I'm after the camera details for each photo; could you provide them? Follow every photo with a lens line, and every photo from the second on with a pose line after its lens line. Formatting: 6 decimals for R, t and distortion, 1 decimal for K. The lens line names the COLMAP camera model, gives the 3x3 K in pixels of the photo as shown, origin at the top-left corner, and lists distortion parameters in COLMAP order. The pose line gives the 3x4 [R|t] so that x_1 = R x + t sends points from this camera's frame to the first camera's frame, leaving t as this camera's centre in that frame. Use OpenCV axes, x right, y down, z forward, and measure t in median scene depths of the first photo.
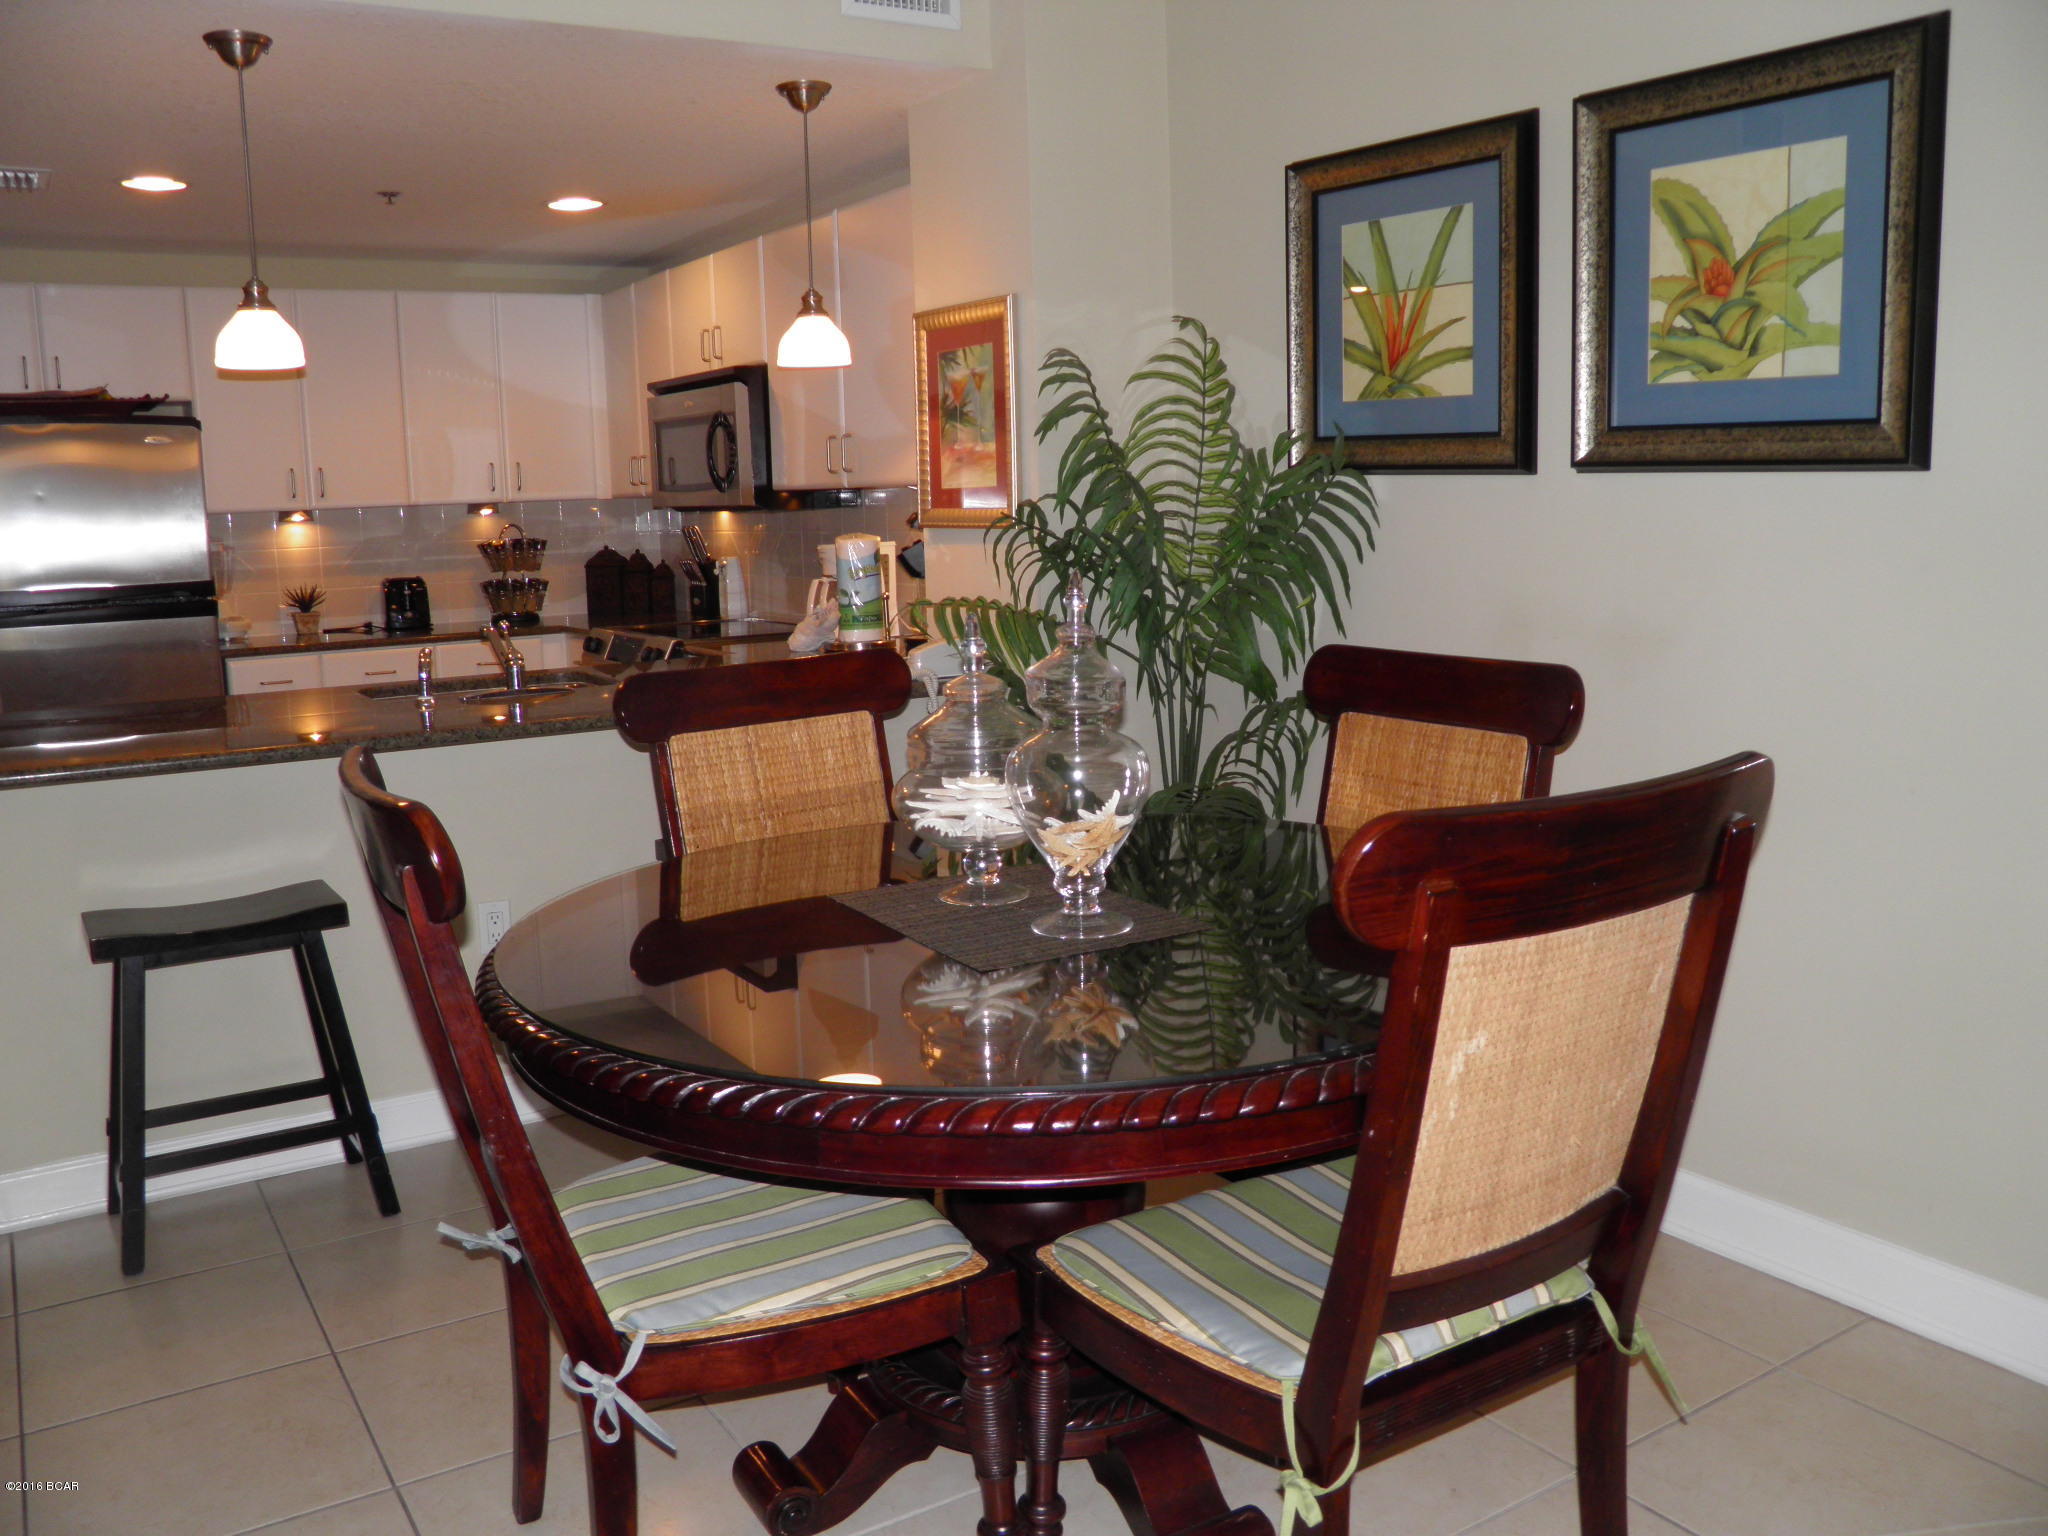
lens RADIAL K [[1688.5, 0, 1016.7], [0, 1688.5, 776.8], [0, 0, 1]] dist [-0.149218, 0.105514]
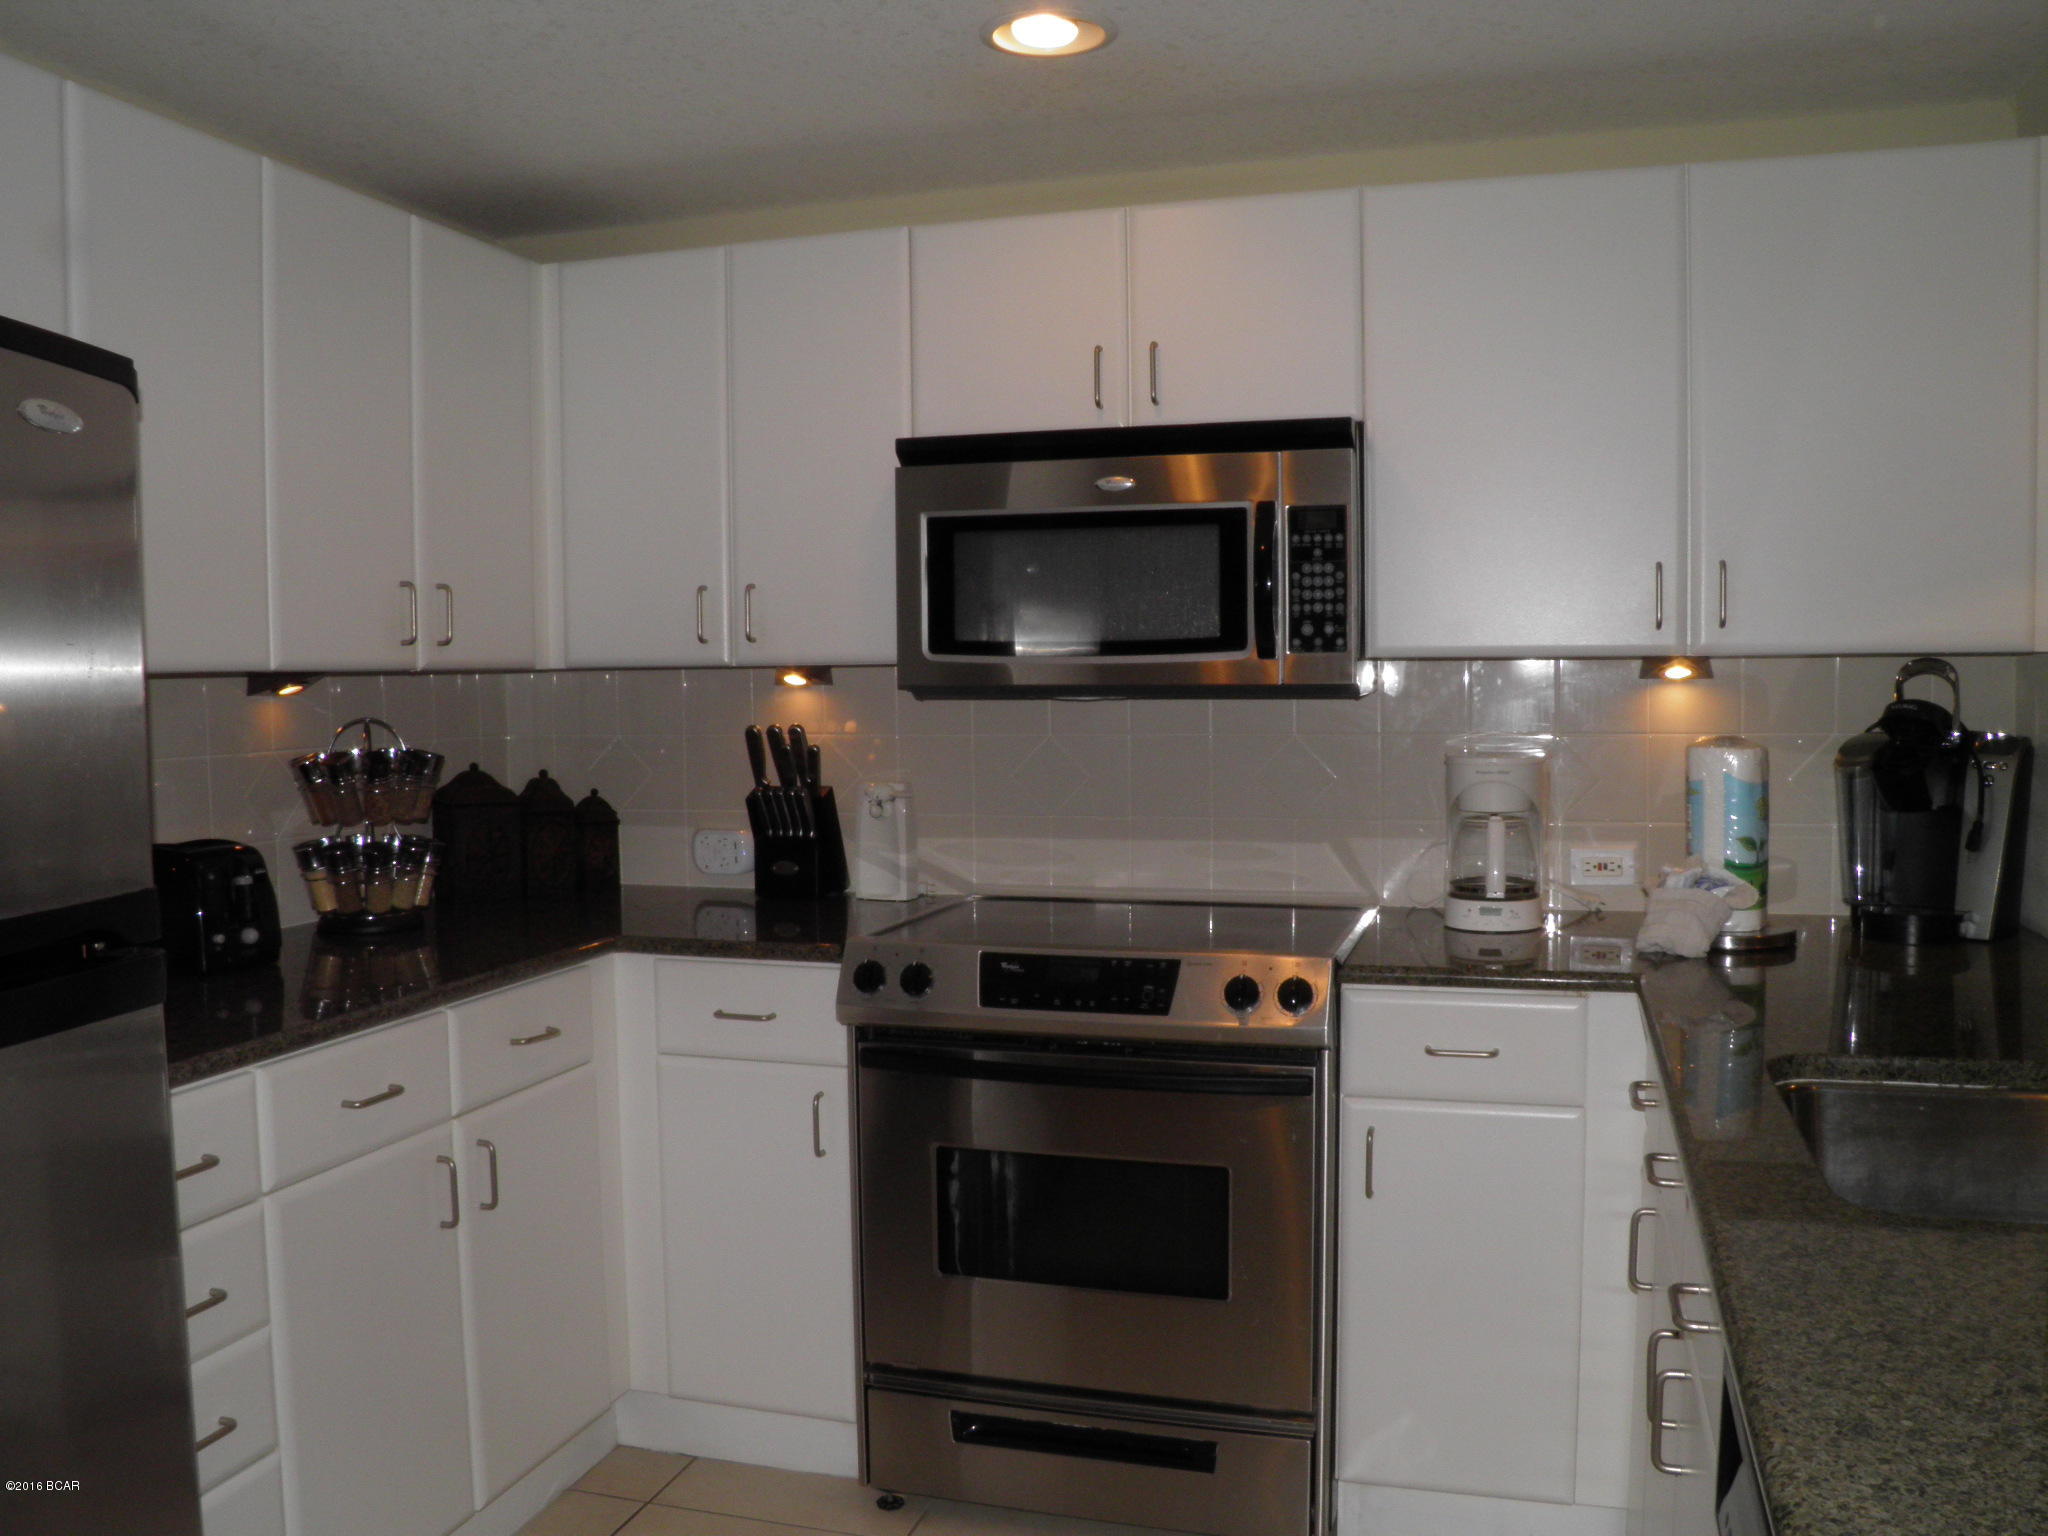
lens RADIAL K [[1688.5, 0, 1028.1], [0, 1688.5, 761.5], [0, 0, 1]] dist [-0.149218, 0.105514]
pose [[0.743249, -0.024938, 0.668549, -0.452957], [0.103411, 0.991577, -0.077978, -0.084769], [-0.660974, 0.127092, 0.739568, 0.534975]]
